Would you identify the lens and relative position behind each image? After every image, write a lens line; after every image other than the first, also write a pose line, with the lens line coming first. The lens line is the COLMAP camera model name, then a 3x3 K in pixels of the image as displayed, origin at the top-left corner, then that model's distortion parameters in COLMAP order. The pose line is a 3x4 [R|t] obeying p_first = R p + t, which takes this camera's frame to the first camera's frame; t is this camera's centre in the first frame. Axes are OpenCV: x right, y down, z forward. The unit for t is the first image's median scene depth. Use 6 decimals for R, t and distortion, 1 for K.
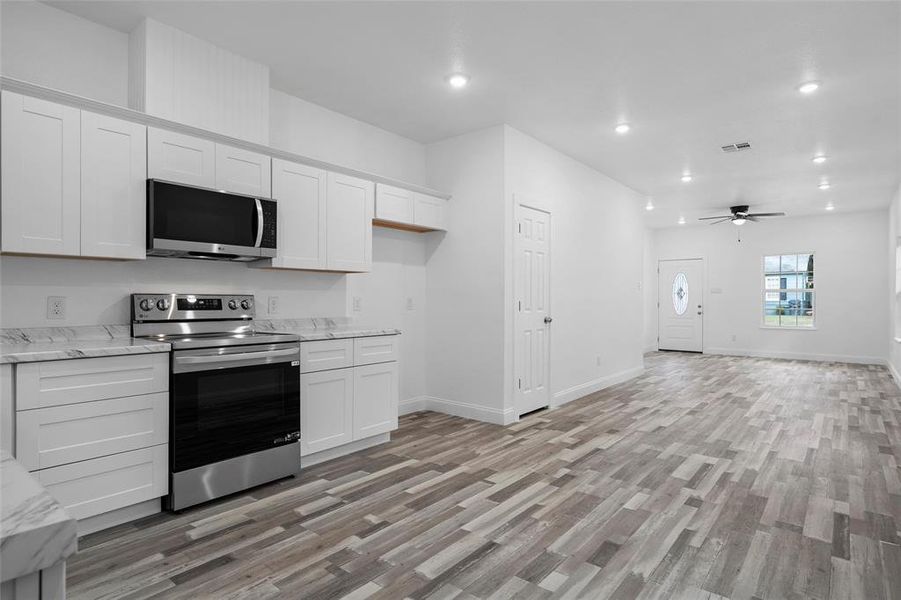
lens RADIAL K [[477.6, 0, 441.3], [0, 477.6, 293.4], [0, 0, 1]] dist [-0.003873, -0.000840]
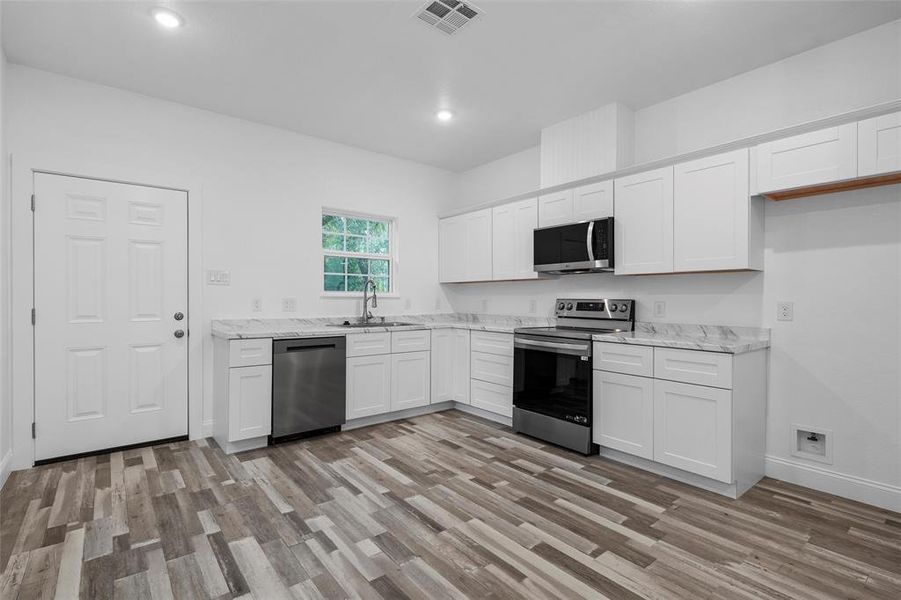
lens RADIAL K [[413.2, 0, 454.7], [0, 413.2, 293.7], [0, 0, 1]] dist [0.007948, 0.000323]
pose [[-0.169539, -0.015689, -0.985399, 0.737850], [0.005701, 0.999841, -0.016900, 0.004035], [0.985507, -0.008483, -0.169423, 0.850037]]
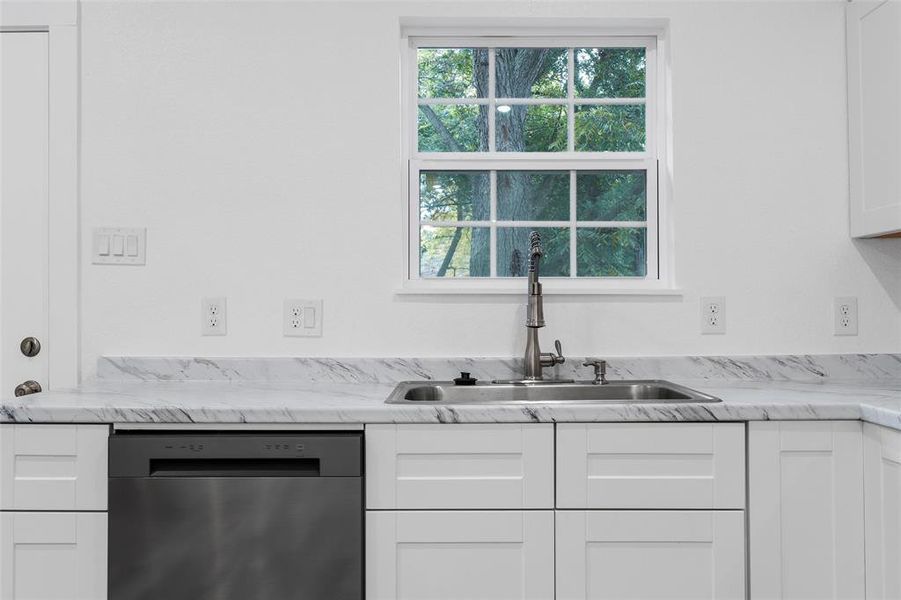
lens RADIAL K [[773.6, 0, 447.1], [0, 773.6, 298.1], [0, 0, 1]] dist [0.007260, 0.001310]
pose [[-0.754865, -0.009055, -0.655818, -0.007271], [0.007304, 0.999727, -0.022210, 0.011521], [0.655840, -0.021556, -0.754592, 0.850460]]
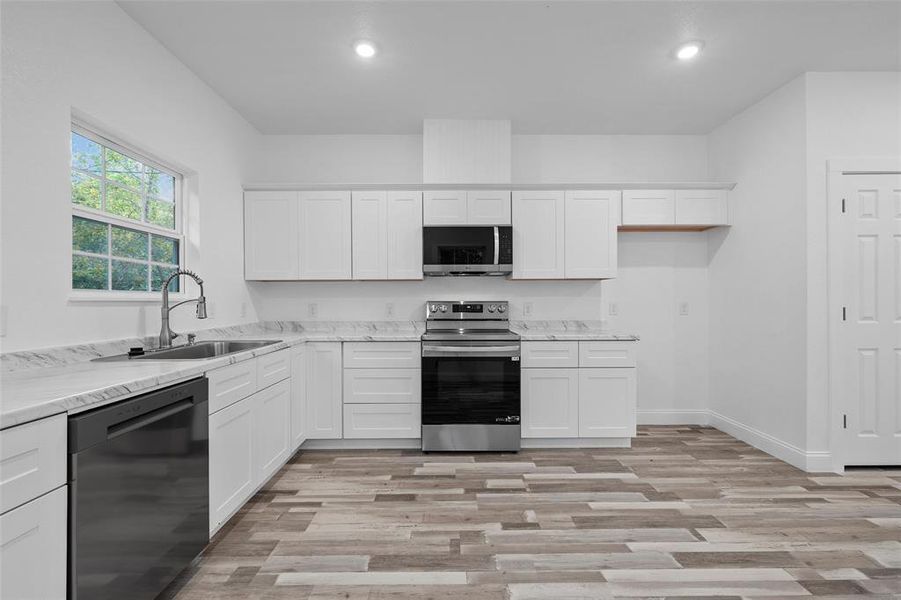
lens RADIAL K [[365.9, 0, 450.7], [0, 365.9, 297.6], [0, 0, 1]] dist [0.000588, -0.001104]
pose [[0.649971, -0.012504, -0.759856, 0.286681], [0.014443, 0.999887, -0.004099, -0.005637], [0.759822, -0.008310, 0.650078, 0.276339]]
